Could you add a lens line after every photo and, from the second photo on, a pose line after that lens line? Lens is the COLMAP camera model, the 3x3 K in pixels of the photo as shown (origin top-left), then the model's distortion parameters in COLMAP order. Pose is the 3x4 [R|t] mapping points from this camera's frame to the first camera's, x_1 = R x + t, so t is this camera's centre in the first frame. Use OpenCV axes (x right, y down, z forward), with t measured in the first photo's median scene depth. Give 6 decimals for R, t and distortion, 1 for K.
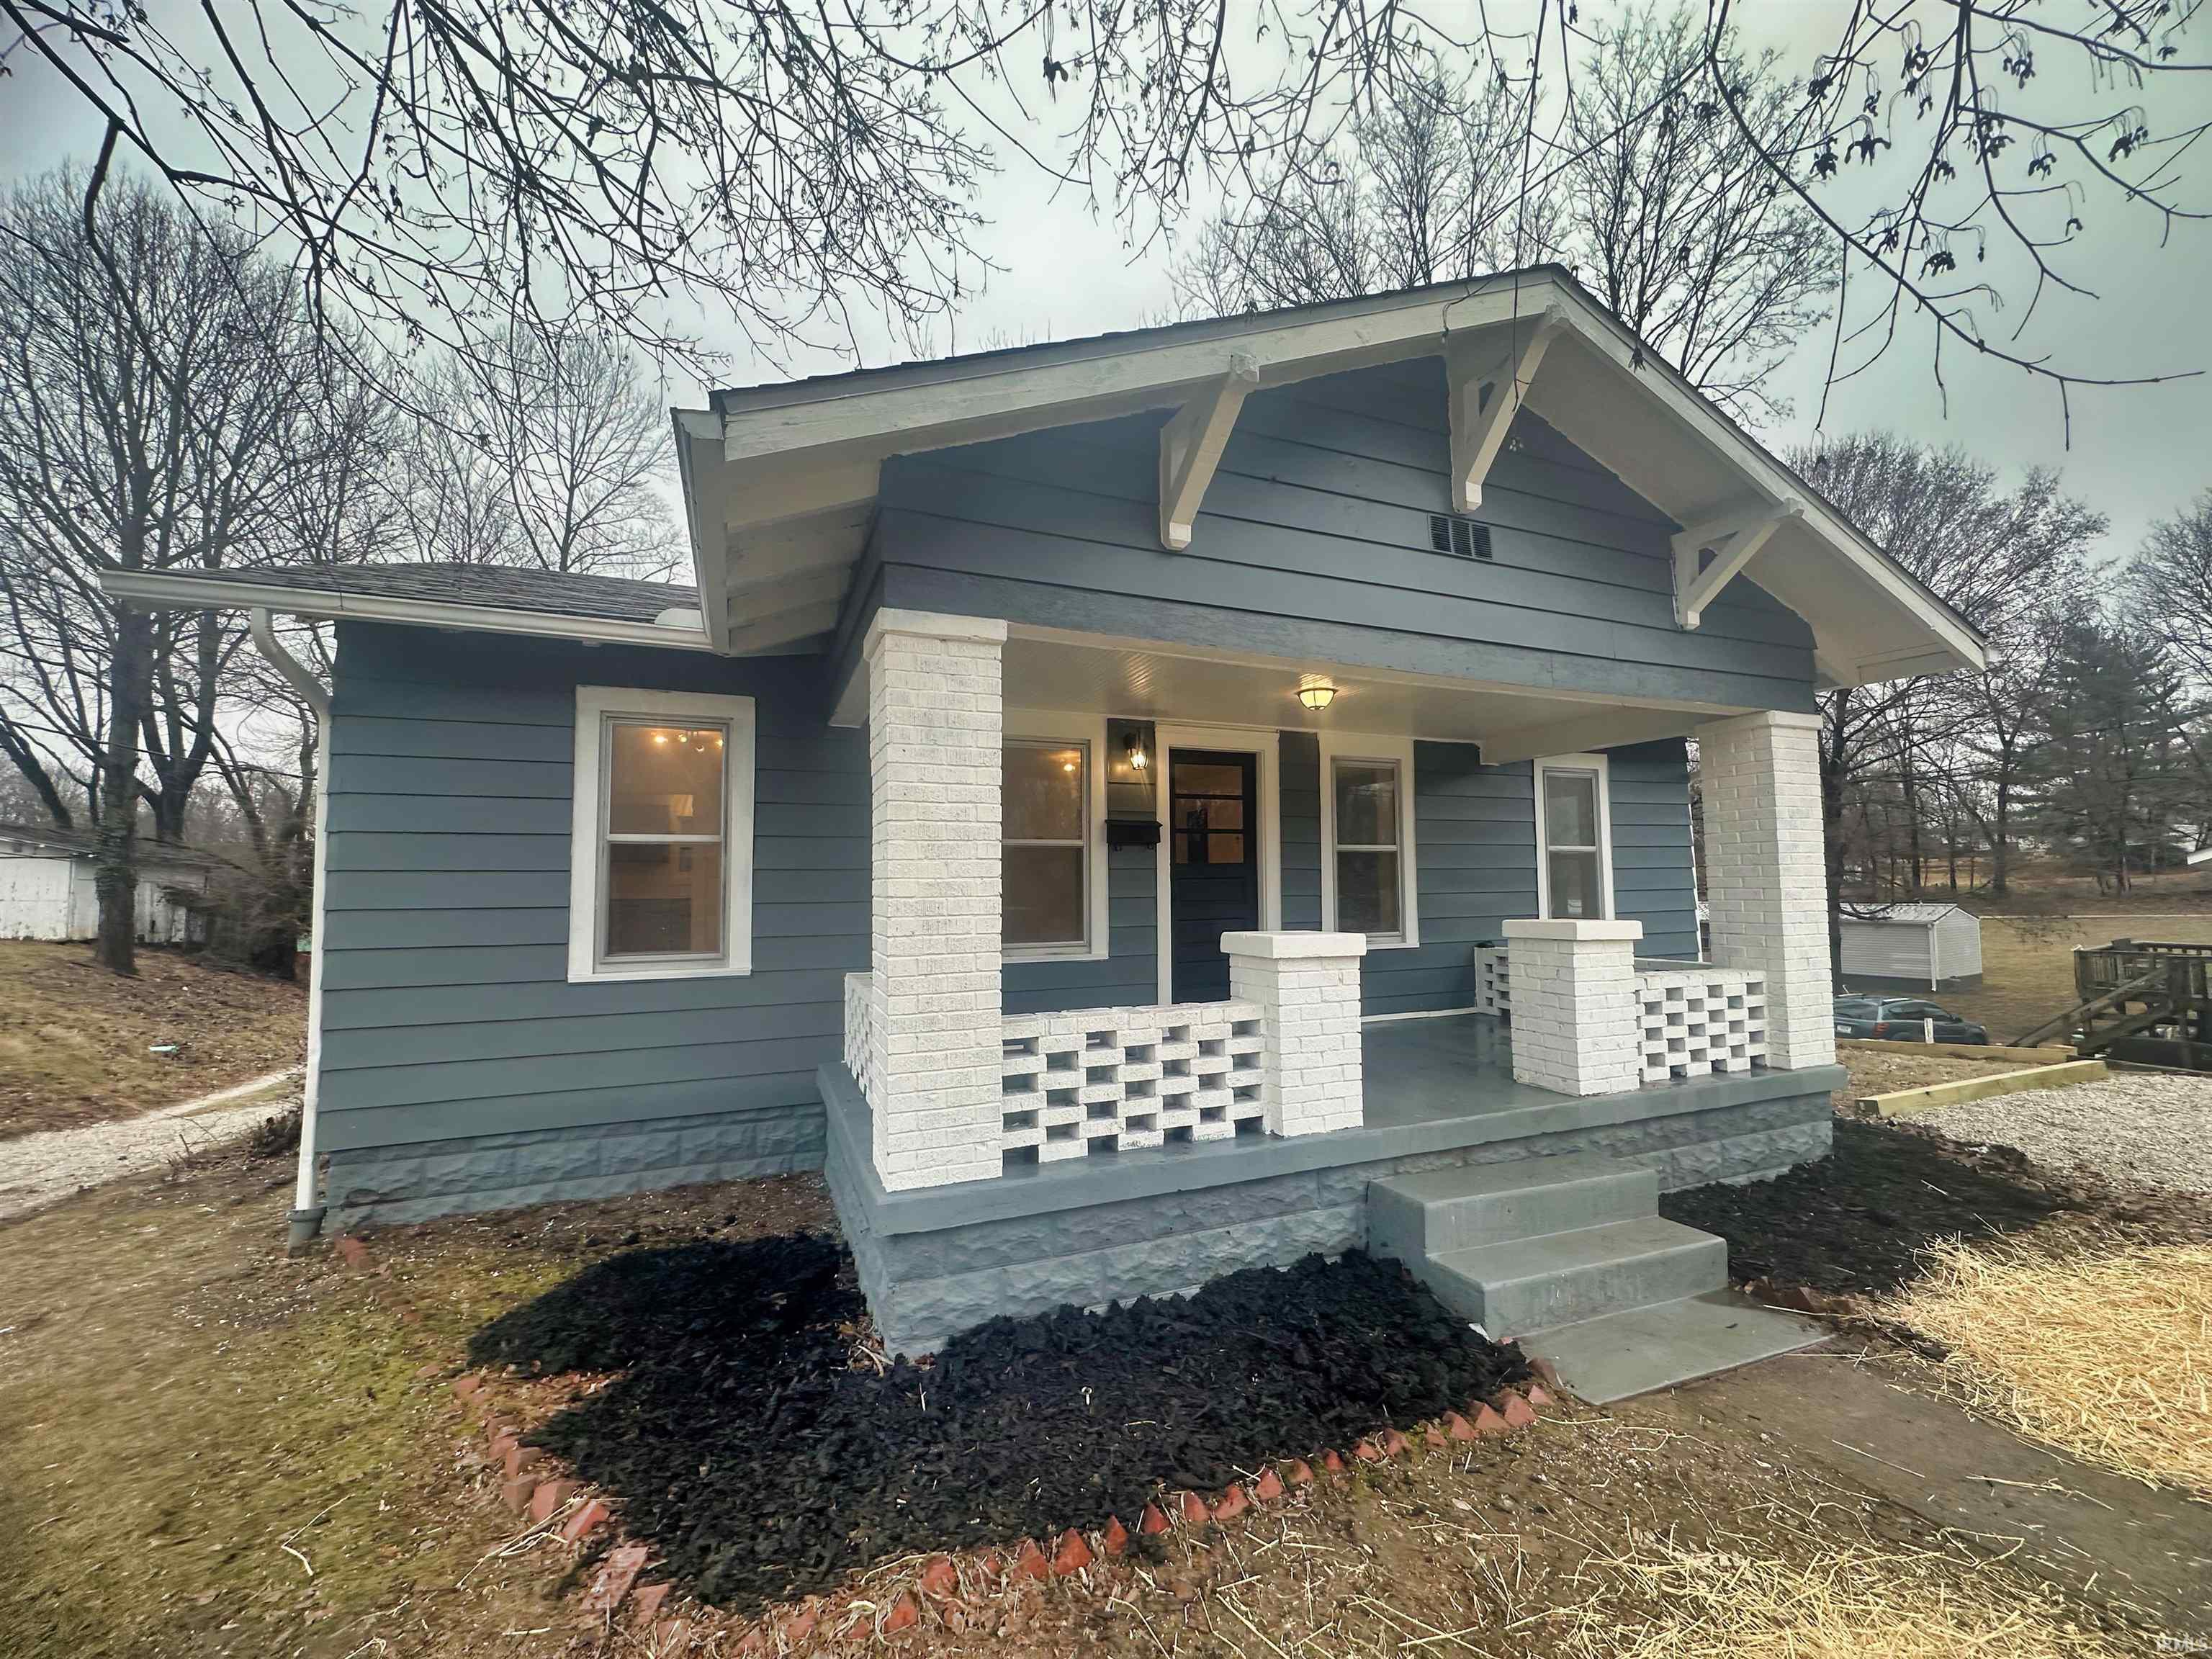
lens RADIAL K [[878.6, 0, 1104.8], [0, 878.6, 832.1], [0, 0, 1]] dist [-0.003084, 0.000608]
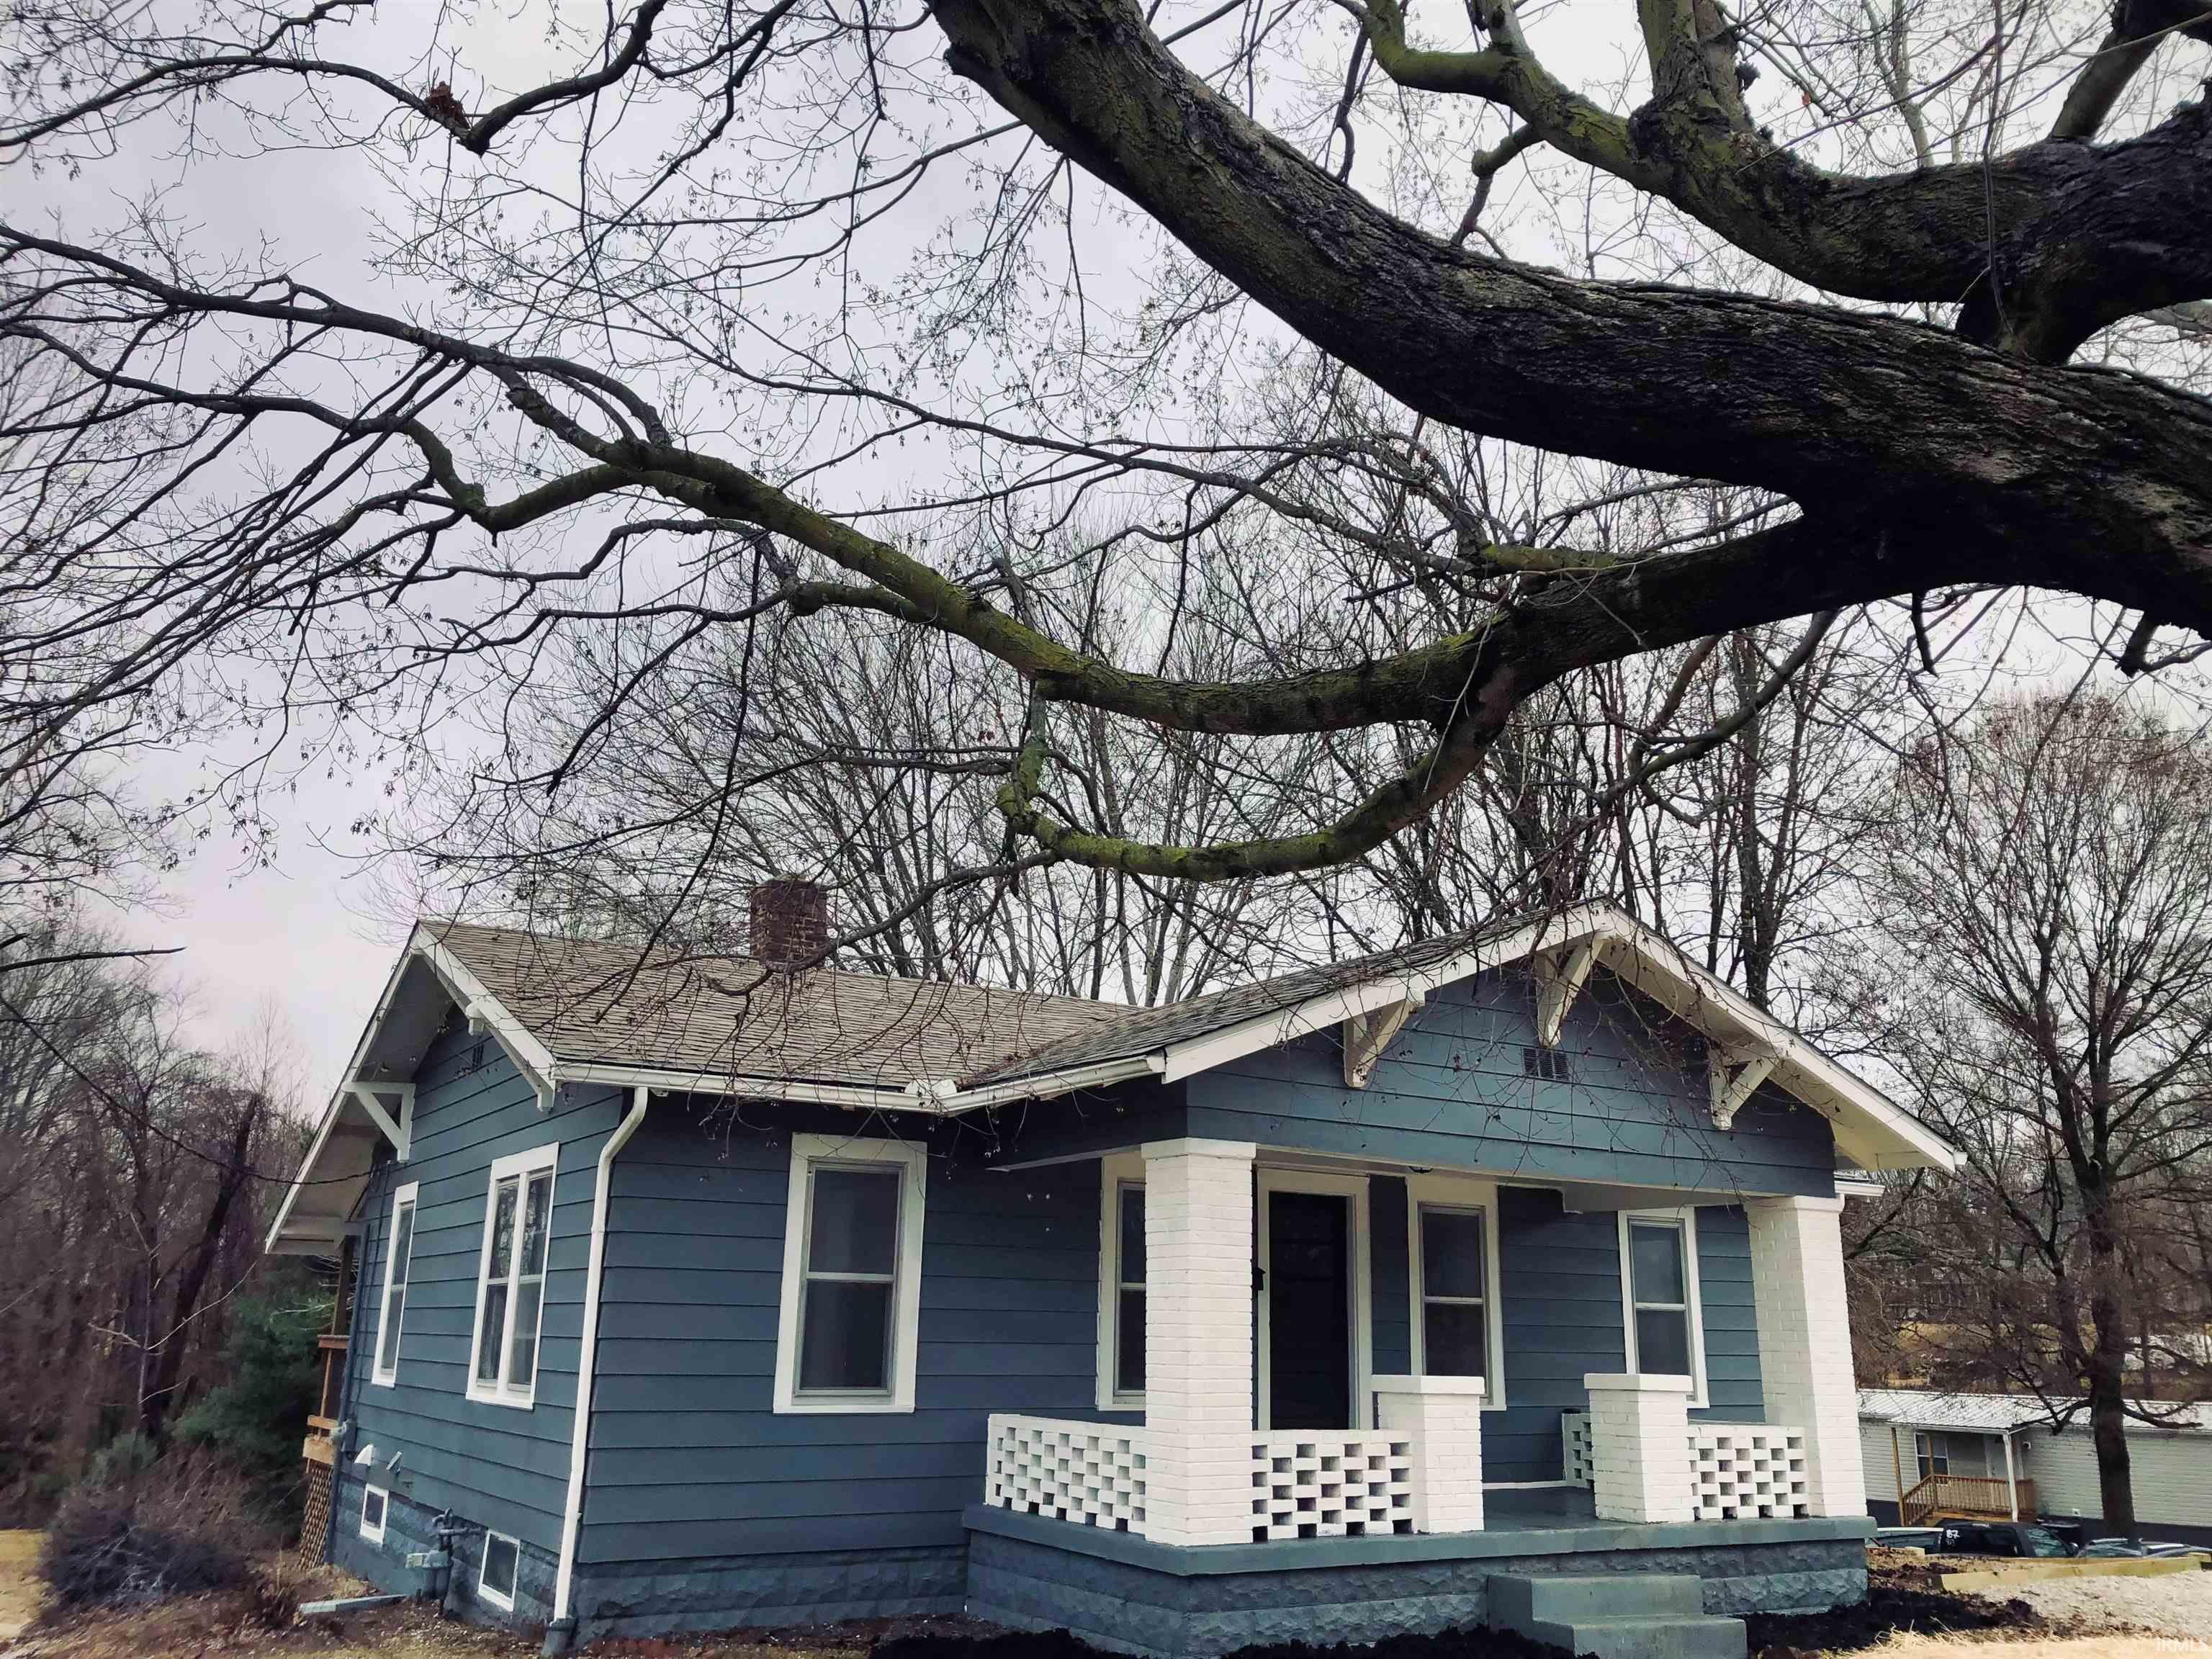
lens RADIAL K [[1825.8, 0, 1116.4], [0, 1825.8, 821.8], [0, 0, 1]] dist [0.010089, 0.006445]
pose [[0.985445, 0.070376, 0.154742, -0.604435], [-0.035815, 0.975800, -0.215712, -0.071429], [-0.166179, 0.207030, 0.964118, -1.432626]]
